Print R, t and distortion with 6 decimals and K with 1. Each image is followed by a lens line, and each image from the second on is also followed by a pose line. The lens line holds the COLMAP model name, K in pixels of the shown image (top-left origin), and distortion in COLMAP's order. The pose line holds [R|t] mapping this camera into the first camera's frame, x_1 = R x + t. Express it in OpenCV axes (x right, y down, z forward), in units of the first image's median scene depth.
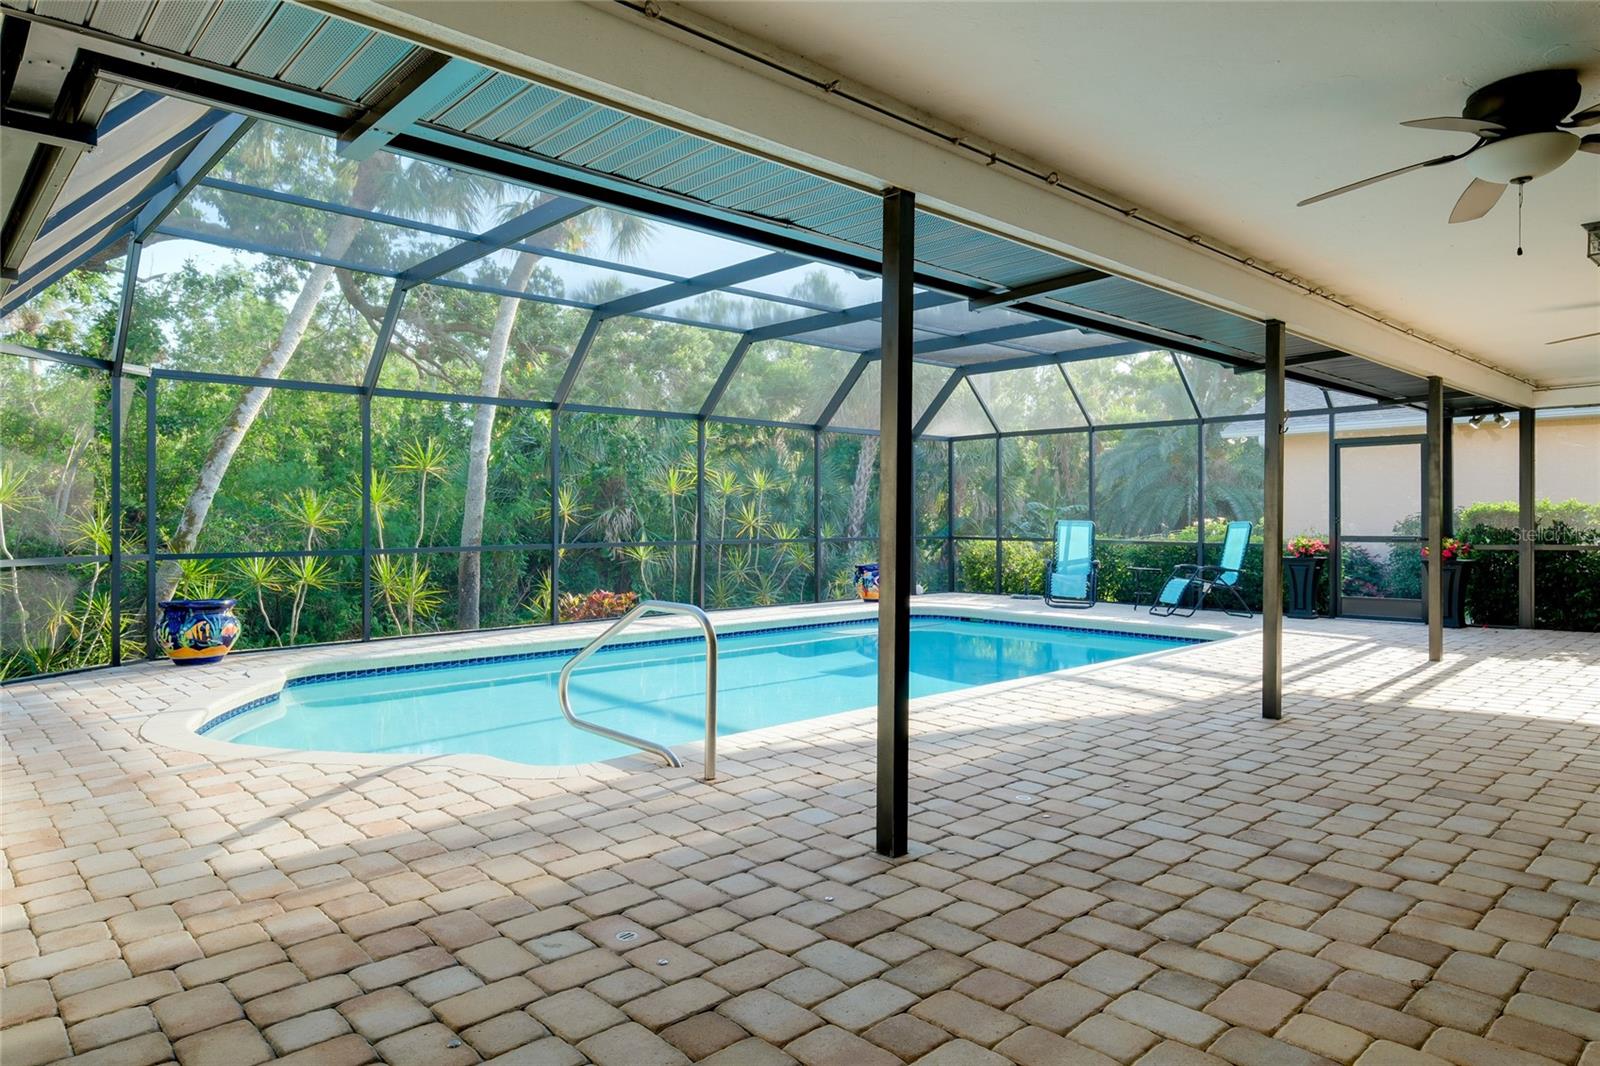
lens RADIAL K [[998.1, 0, 824.7], [0, 998.1, 519.1], [0, 0, 1]] dist [0.000344, -0.002255]
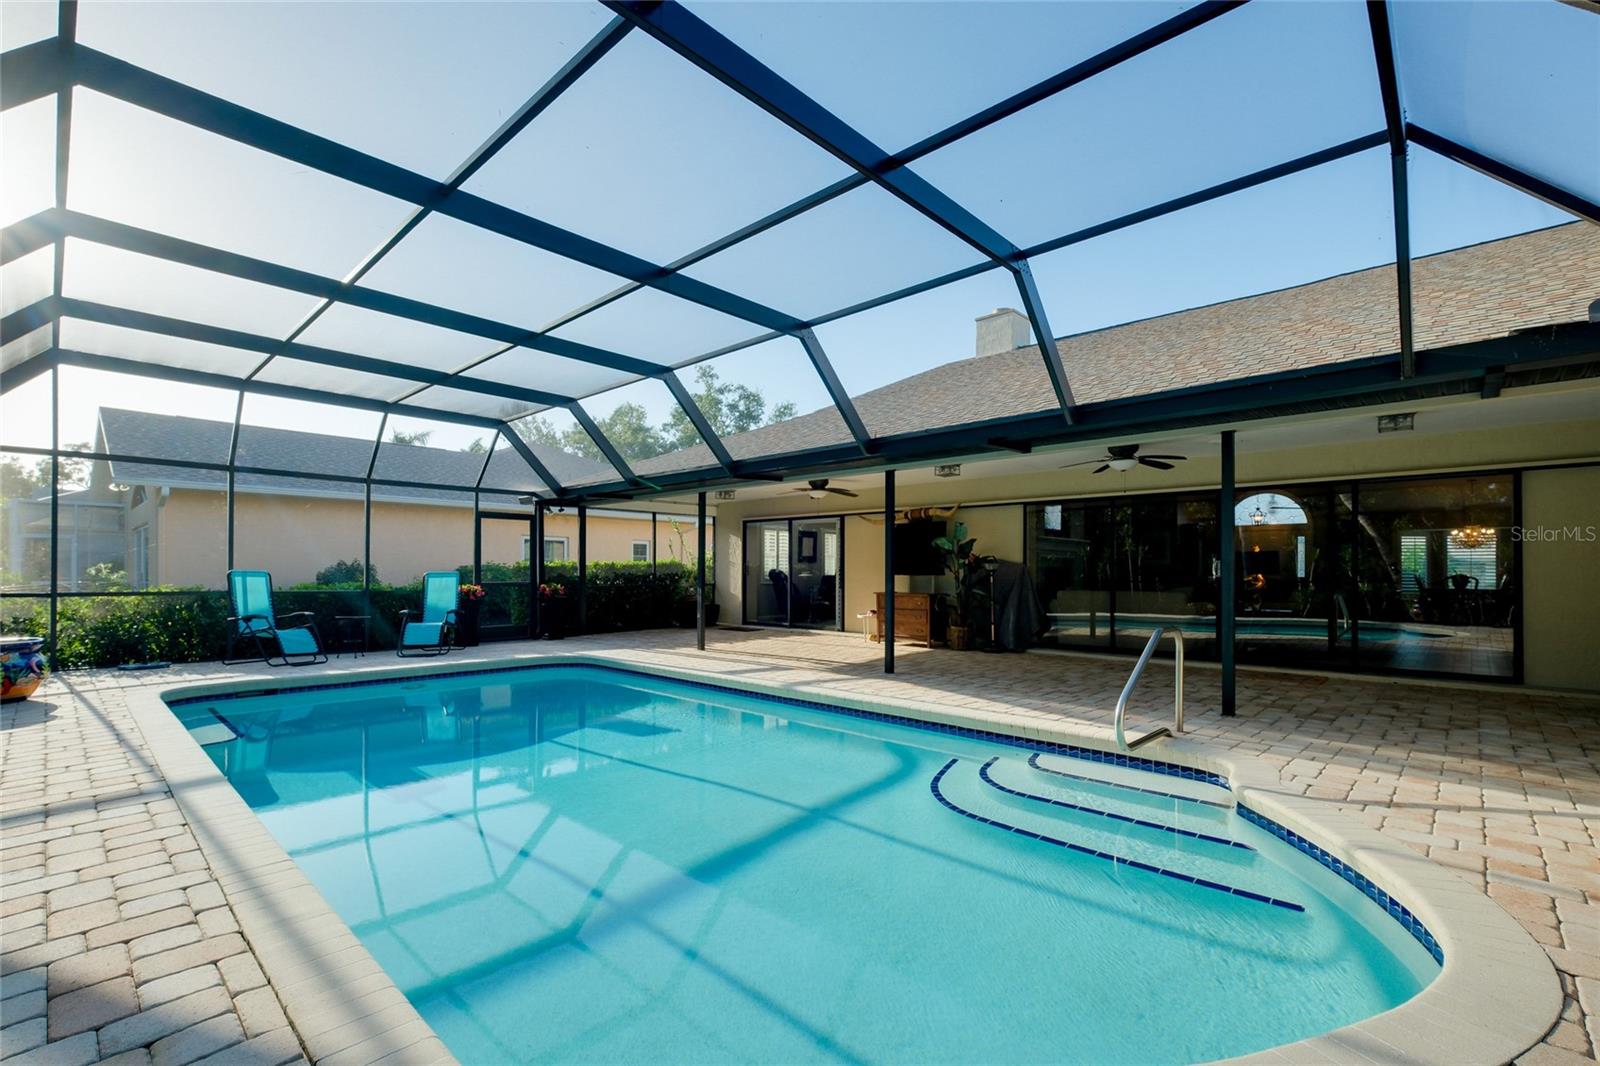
lens RADIAL K [[695.6, 0, 792.1], [0, 695.6, 572.0], [0, 0, 1]] dist [-0.001391, -0.000231]
pose [[-0.046694, 0.005342, 0.998895, -0.453656], [-0.002033, 0.999983, -0.005443, 0.006458], [-0.998907, -0.002285, -0.046682, 0.635809]]
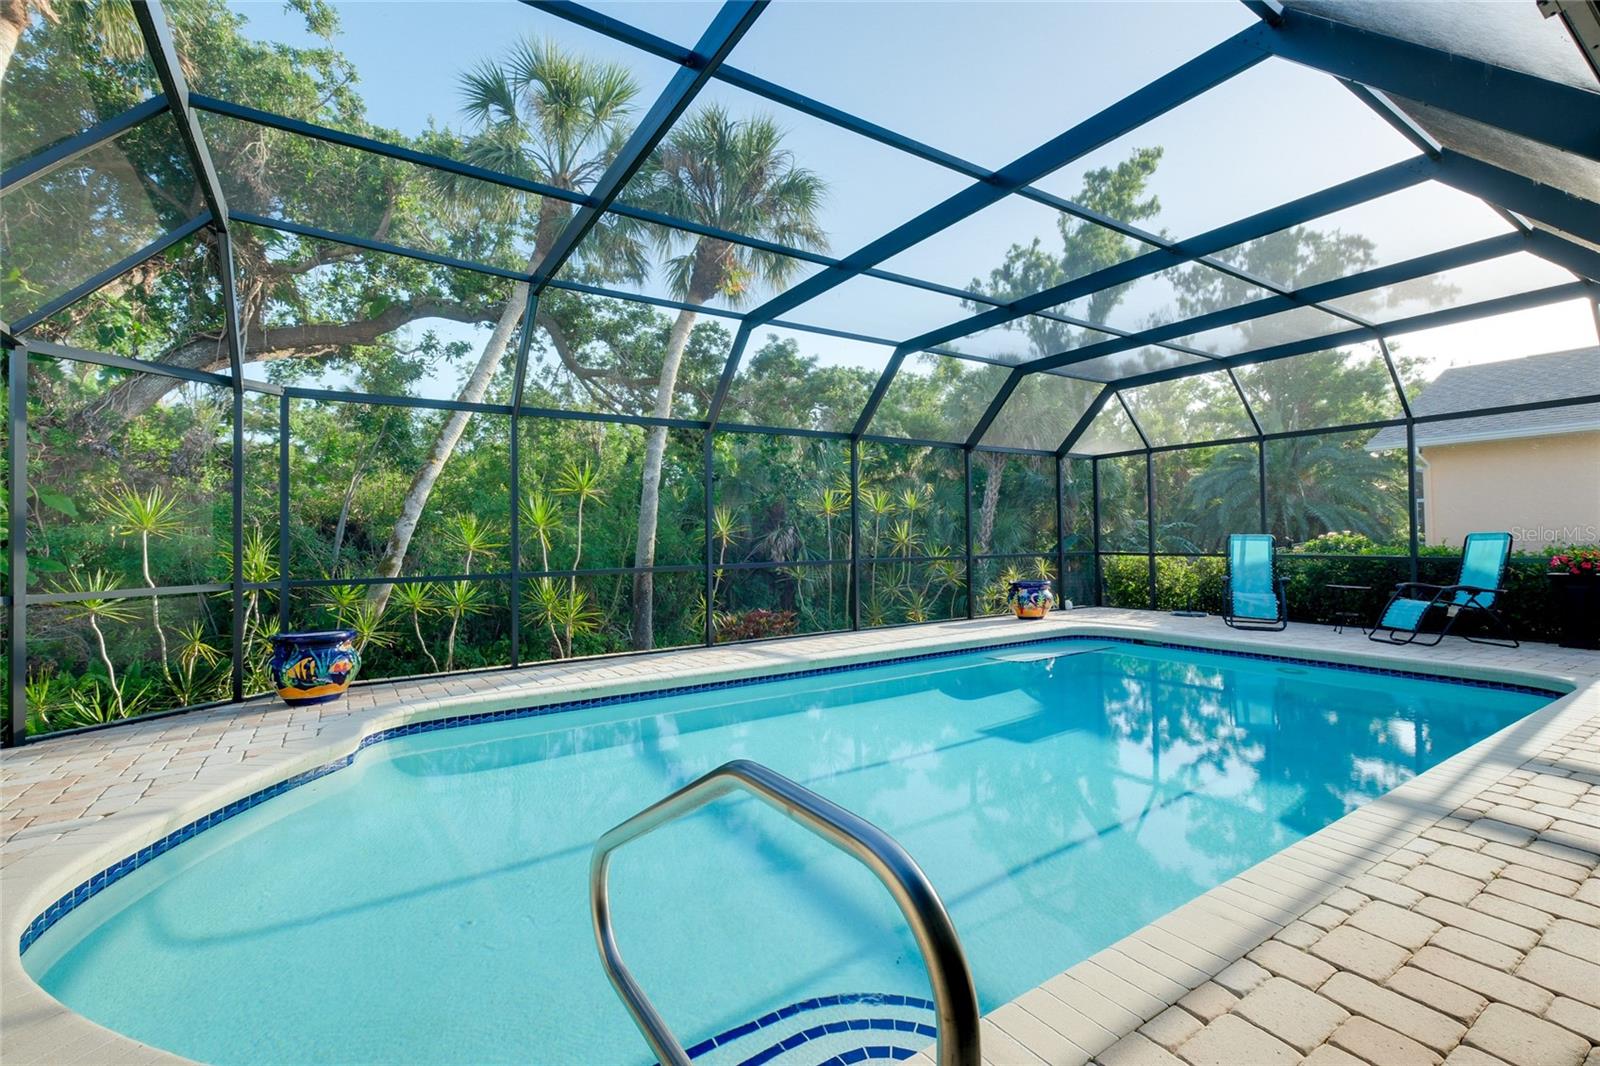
lens RADIAL K [[706.5, 0, 804.5], [0, 706.5, 524.9], [0, 0, 1]] dist [-0.000742, -0.000297]
pose [[0.982395, -0.016420, -0.186091, -0.044441], [0.012646, 0.999690, -0.021451, 0.001608], [0.186385, 0.018720, 0.982298, 0.311398]]
